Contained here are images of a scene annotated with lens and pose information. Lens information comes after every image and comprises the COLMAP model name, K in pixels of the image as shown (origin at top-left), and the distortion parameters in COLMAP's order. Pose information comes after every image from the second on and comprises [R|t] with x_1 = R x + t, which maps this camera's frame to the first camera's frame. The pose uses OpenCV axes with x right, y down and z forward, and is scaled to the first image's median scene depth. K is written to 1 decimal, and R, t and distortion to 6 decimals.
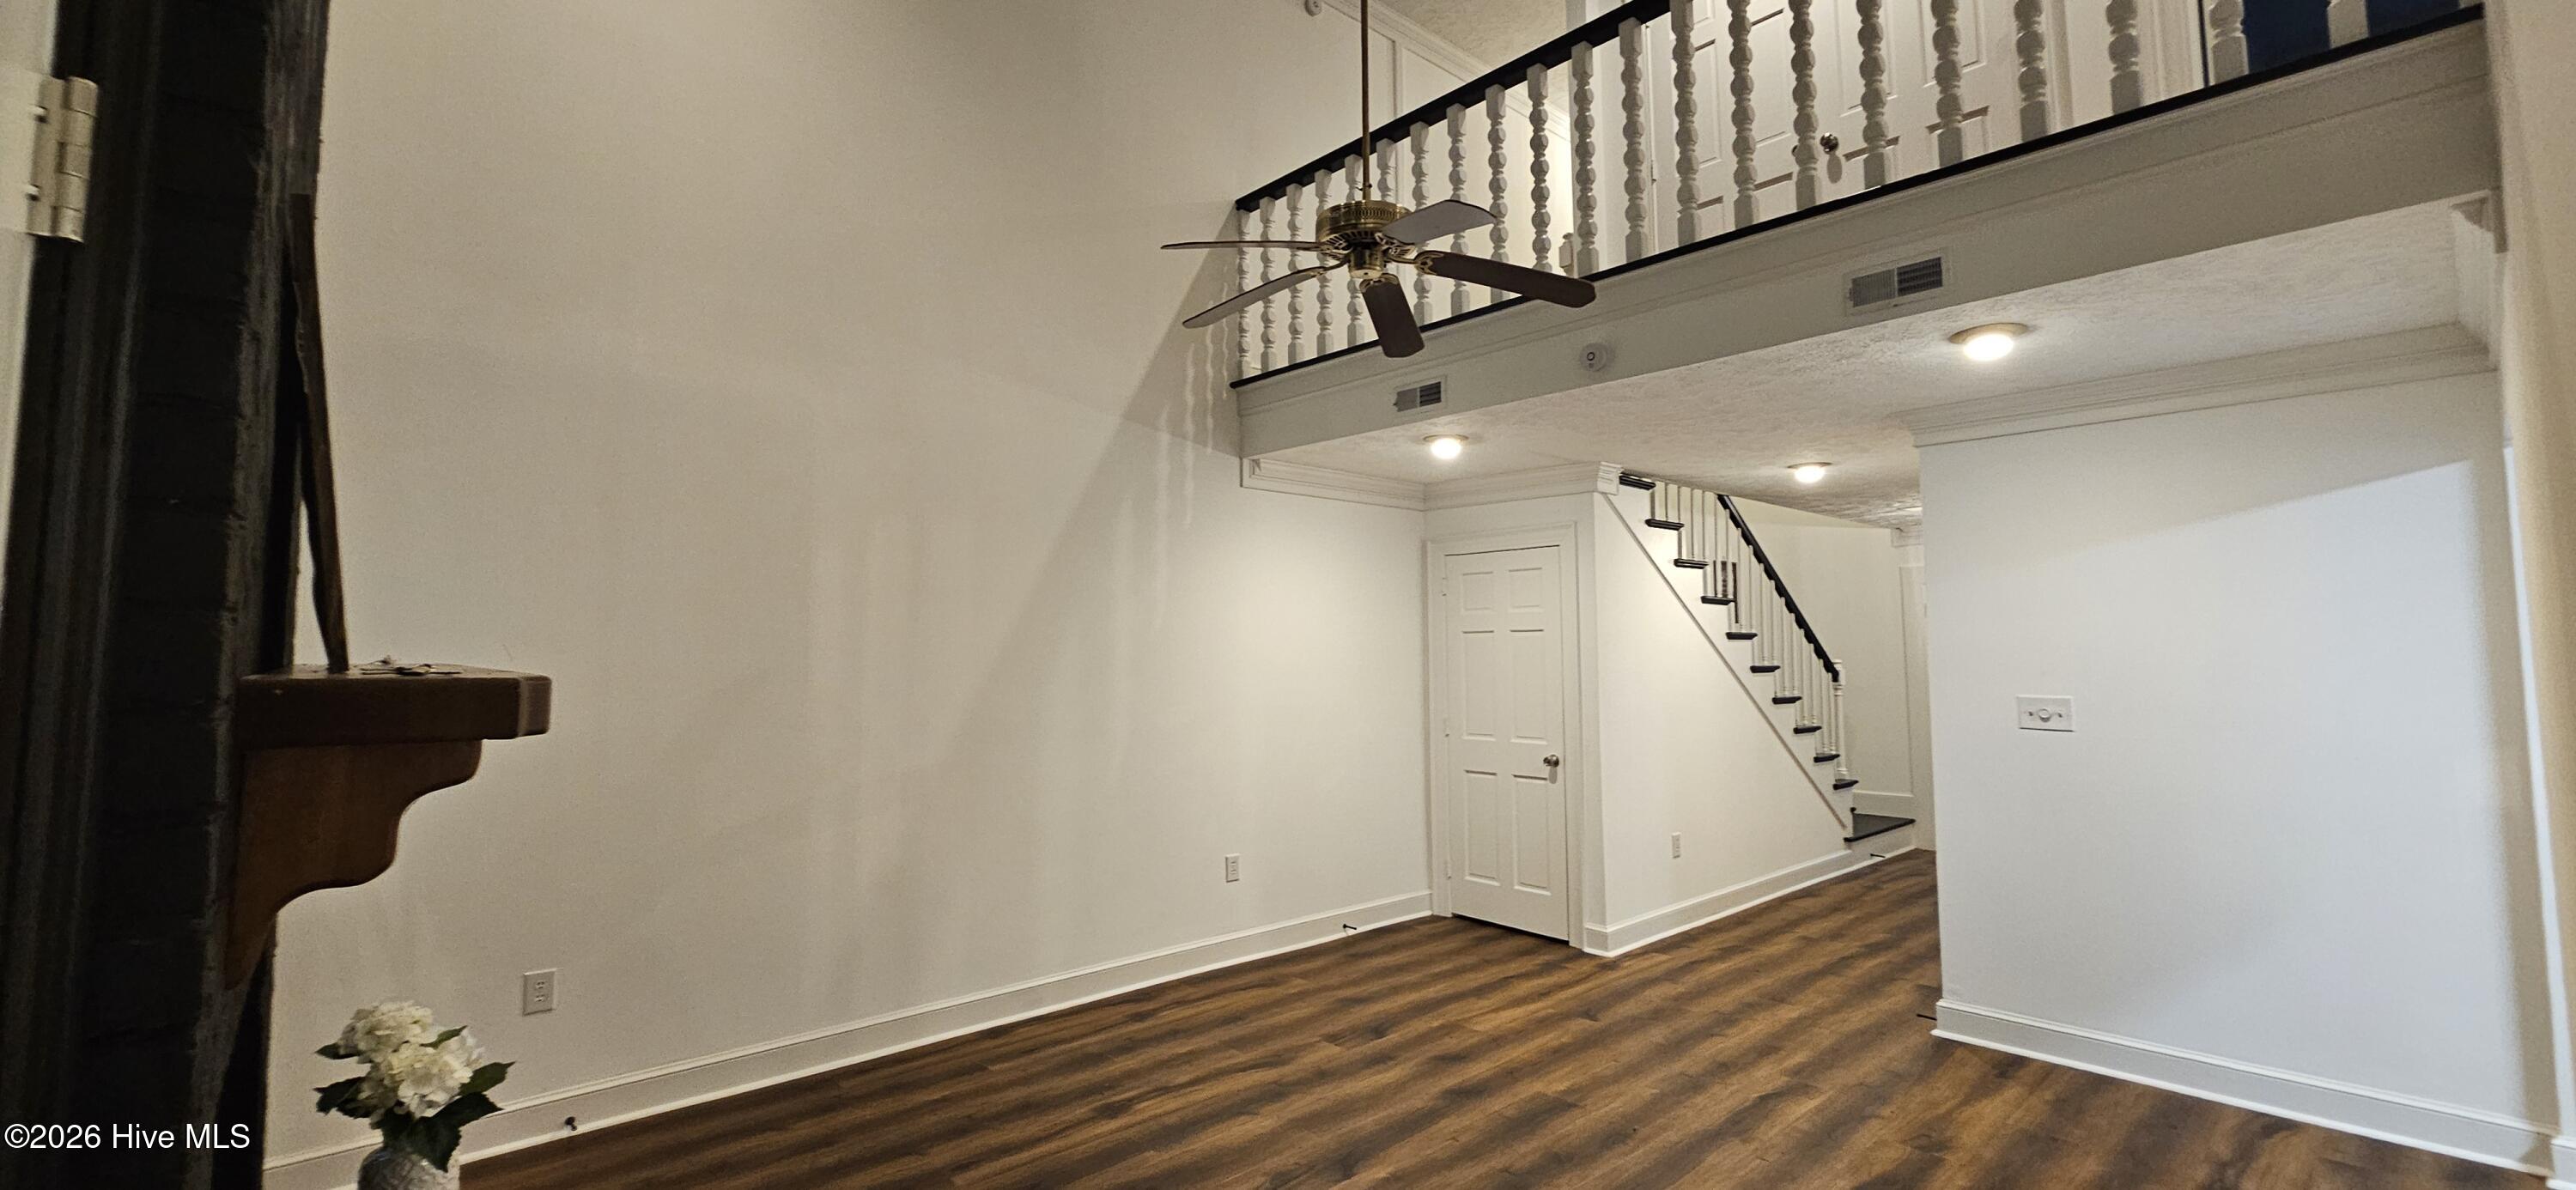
lens RADIAL K [[1060.9, 0, 1285.0], [0, 1060.9, 570.3], [0, 0, 1]] dist [-0.000426, 0.000144]
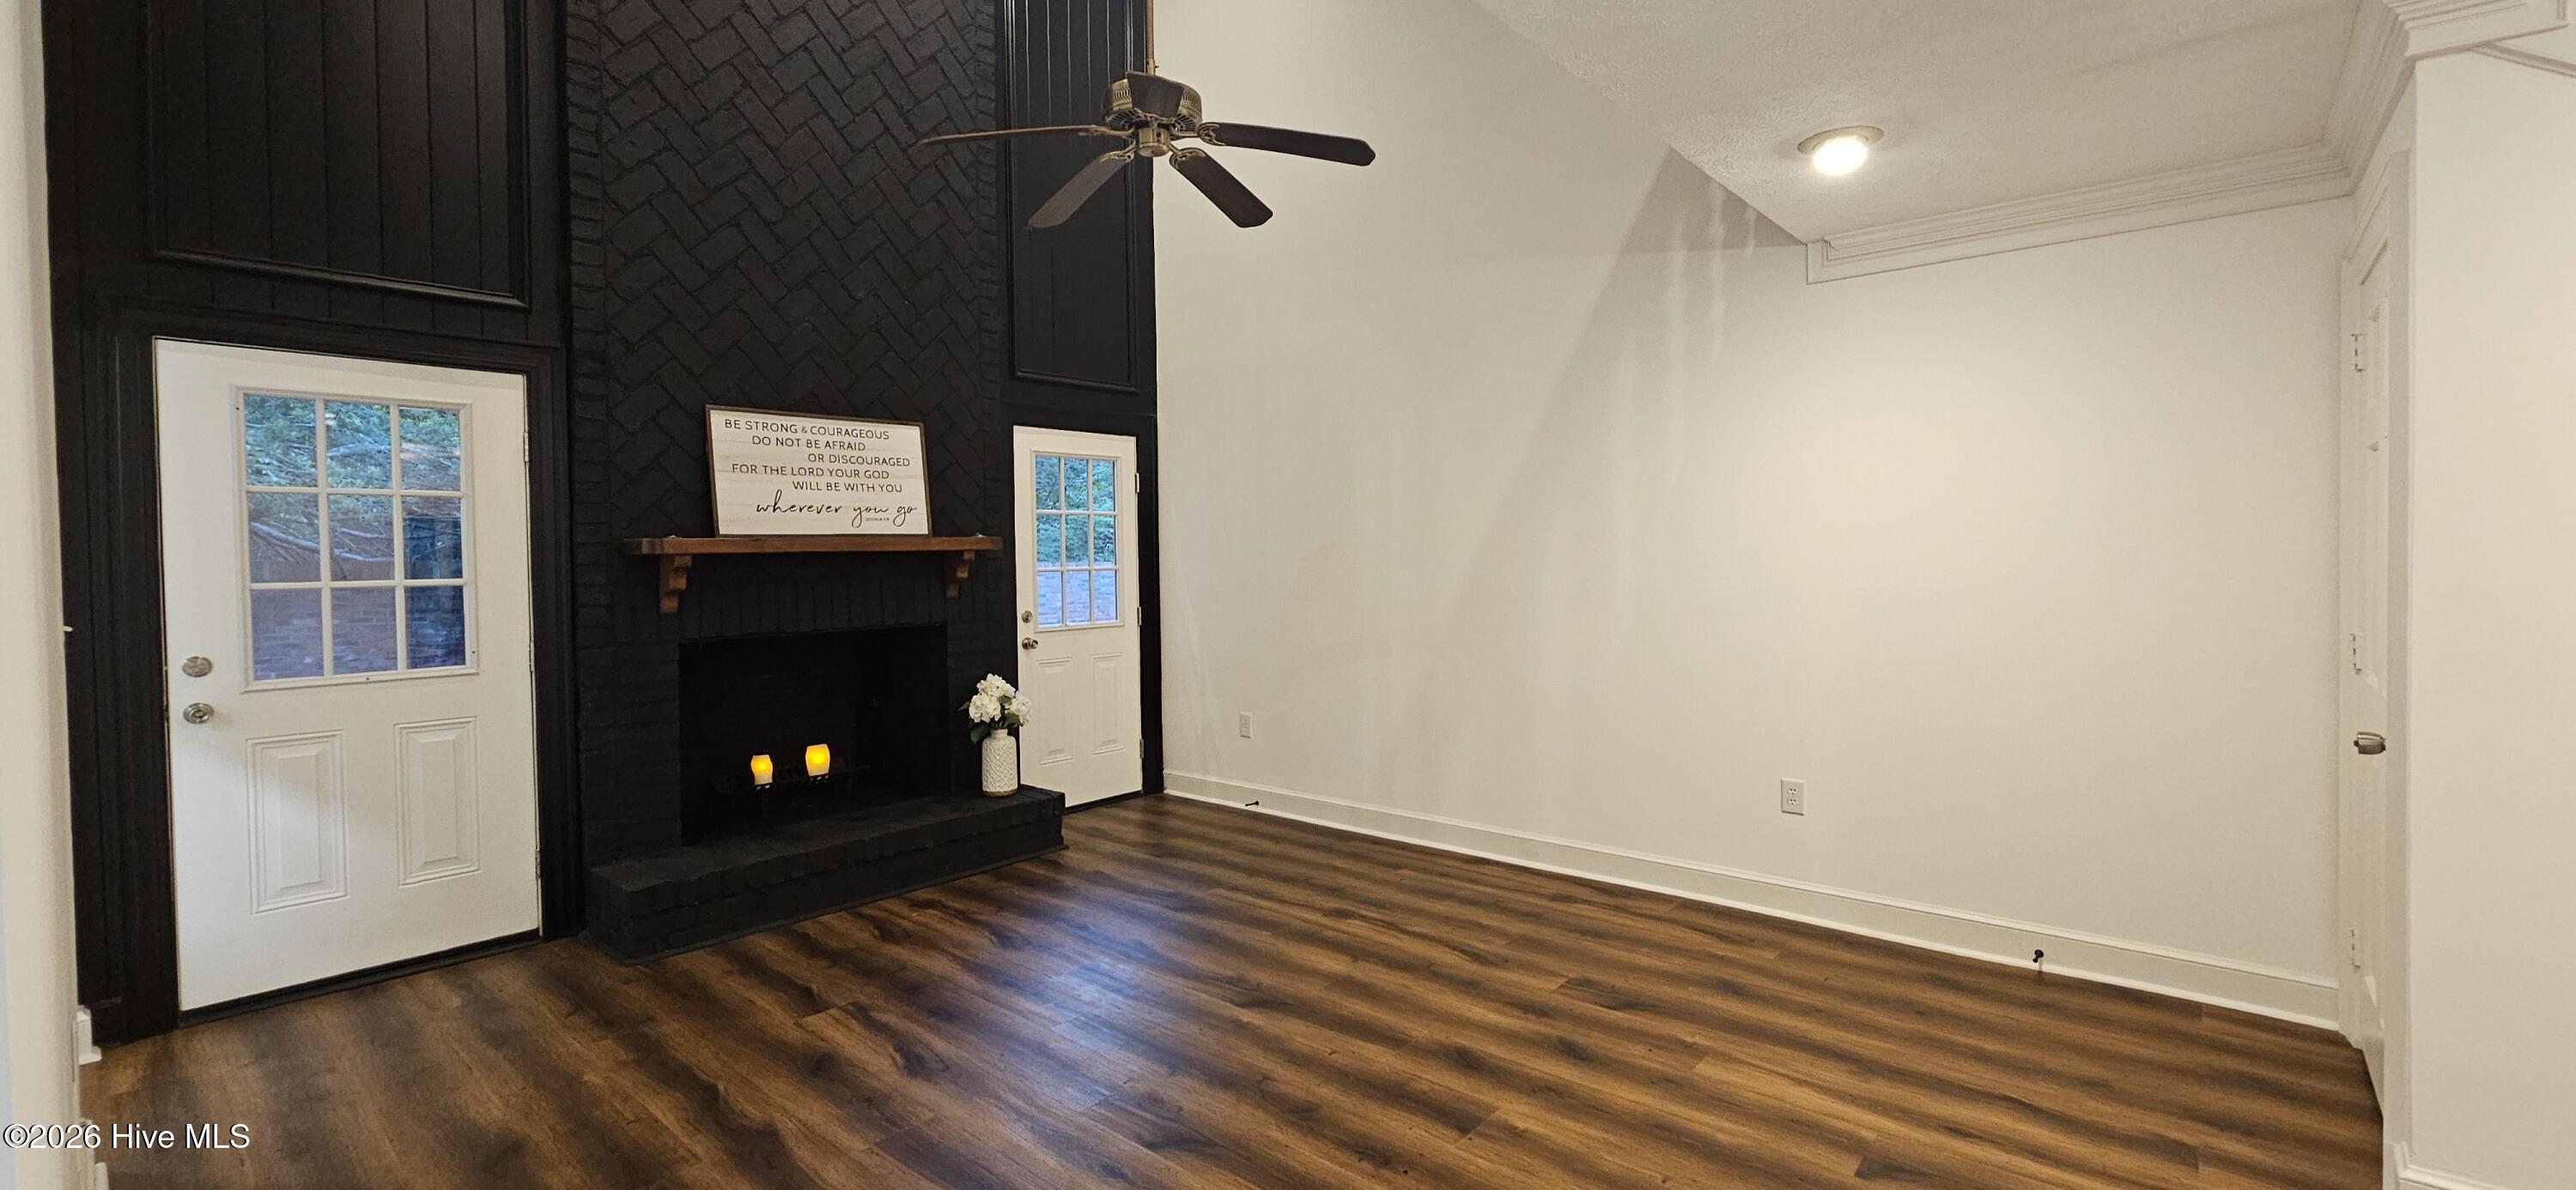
lens RADIAL K [[1060.9, 0, 1288.6], [0, 1060.9, 569.8], [0, 0, 1]] dist [-0.000426, 0.000144]
pose [[0.121127, 0.017979, -0.992474, 0.840971], [0.090377, 0.995483, 0.029064, 0.081812], [0.988514, -0.093217, 0.118955, 0.724435]]
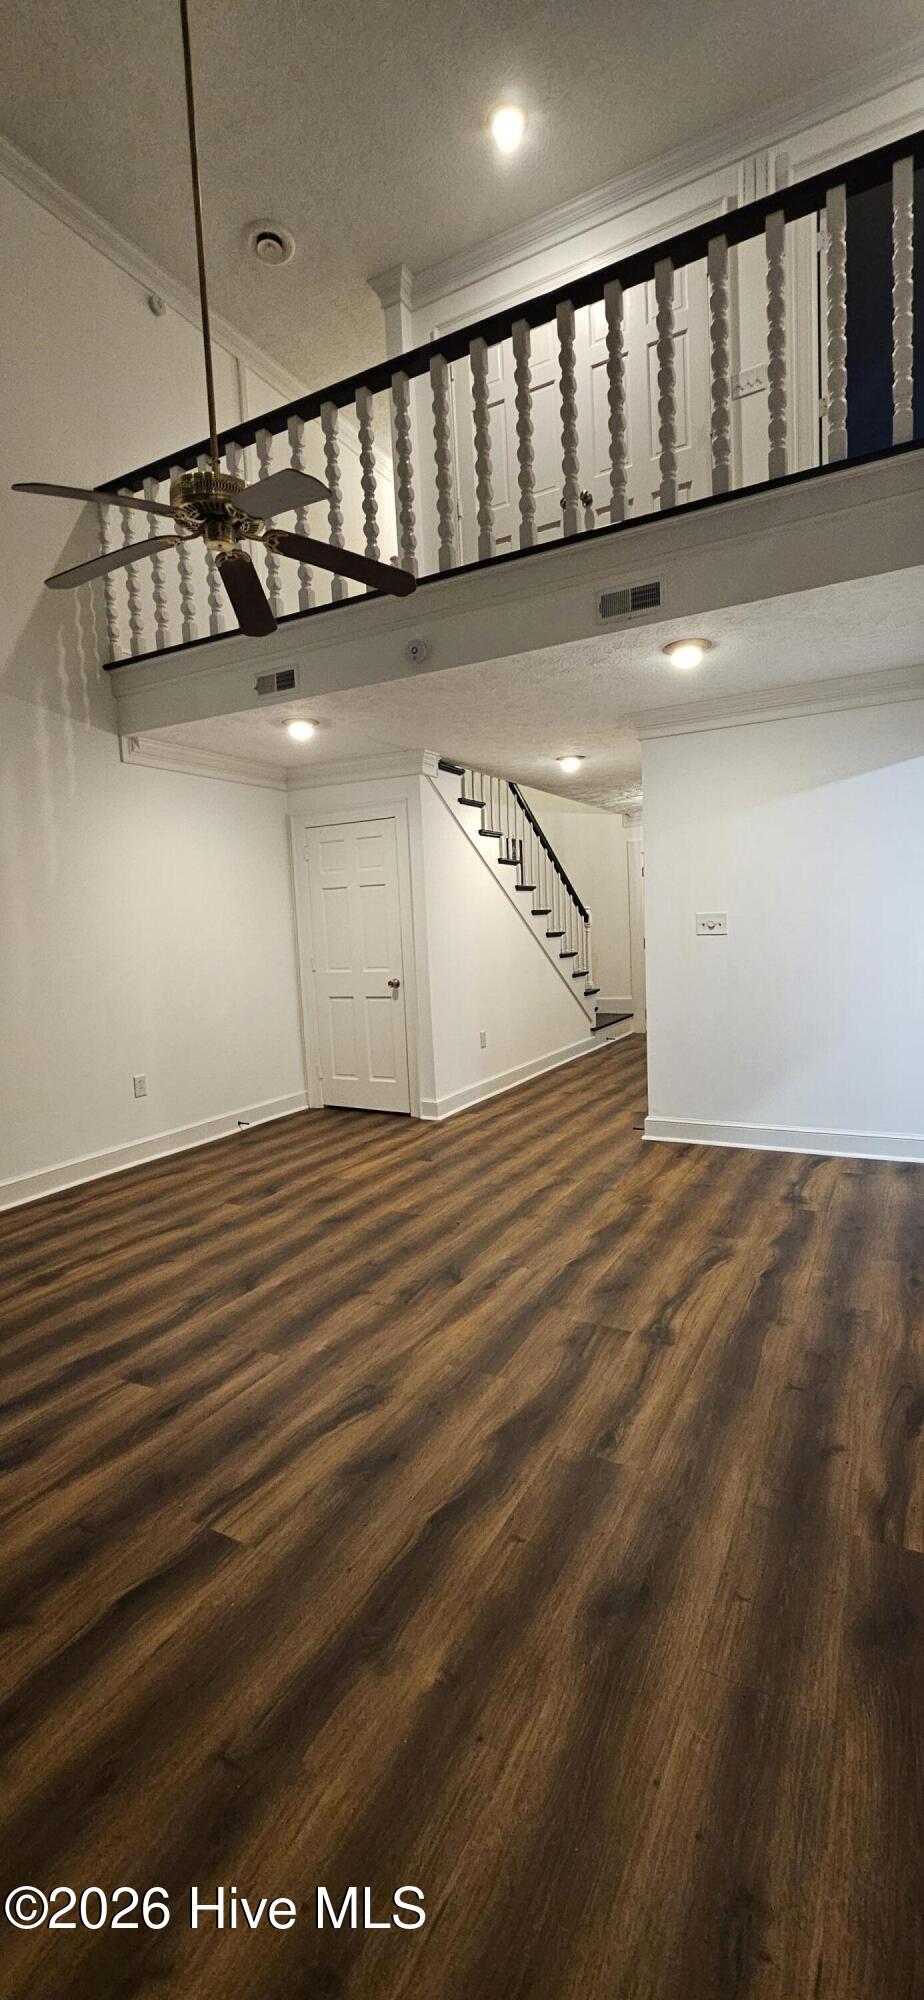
lens RADIAL K [[823.7, 0, 478.7], [0, 823.7, 997.8], [0, 0, 1]] dist [-0.000426, 0.000144]
pose [[0.938782, -0.068066, 0.337720, 0.003838], [0.013060, 0.986615, 0.162545, 0.043019], [-0.344264, -0.148184, 0.927105, 0.013351]]
